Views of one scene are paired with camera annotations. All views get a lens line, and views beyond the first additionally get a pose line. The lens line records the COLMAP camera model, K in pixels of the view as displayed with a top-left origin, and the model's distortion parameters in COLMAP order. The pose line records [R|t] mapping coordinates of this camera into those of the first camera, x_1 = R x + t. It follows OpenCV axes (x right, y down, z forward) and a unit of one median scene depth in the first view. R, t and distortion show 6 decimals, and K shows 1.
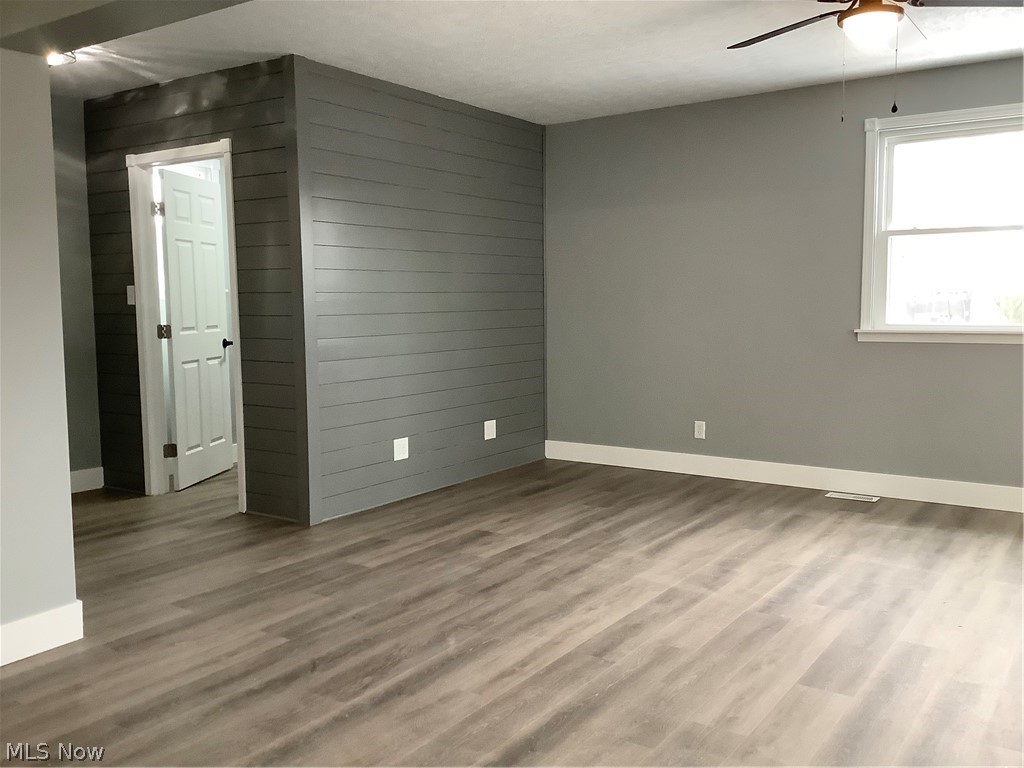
lens RADIAL K [[906.5, 0, 512.0], [0, 906.5, 384.0], [0, 0, 1]] dist [0.004888, -0.007736]
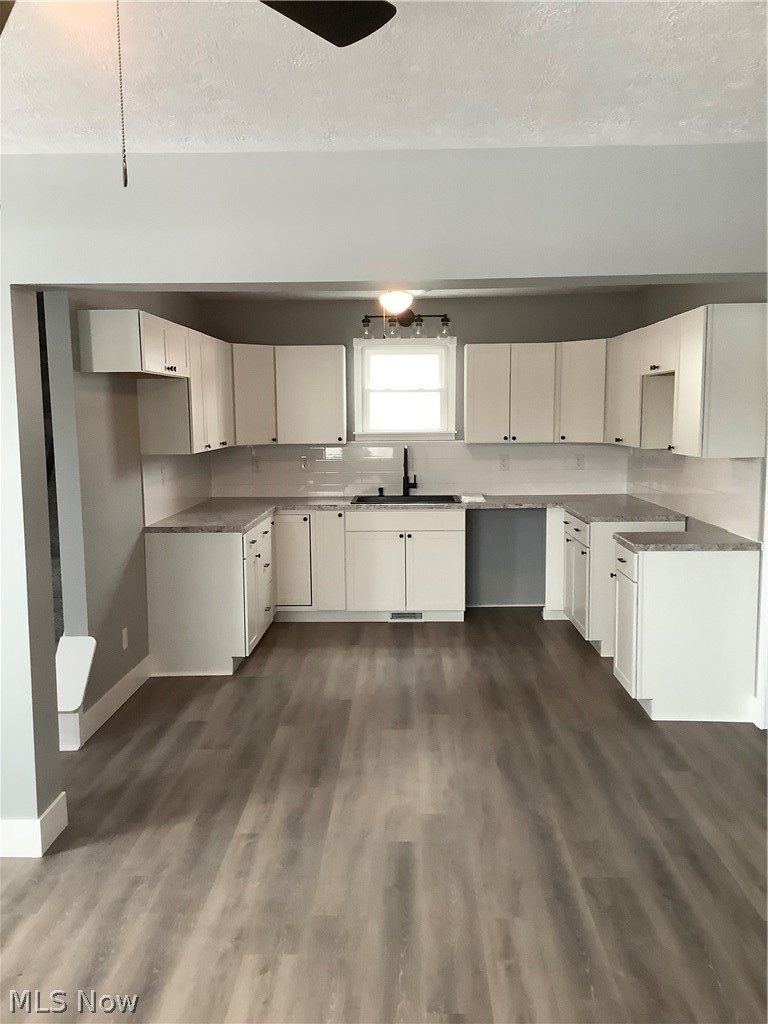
lens RADIAL K [[911.4, 0, 384.0], [0, 911.4, 512.0], [0, 0, 1]] dist [0.002495, -0.004766]
pose [[-0.840067, 0.080126, -0.536533, 0.587716], [-0.033908, 0.979343, 0.199345, -0.313614], [0.541422, 0.185656, -0.819996, 1.675192]]
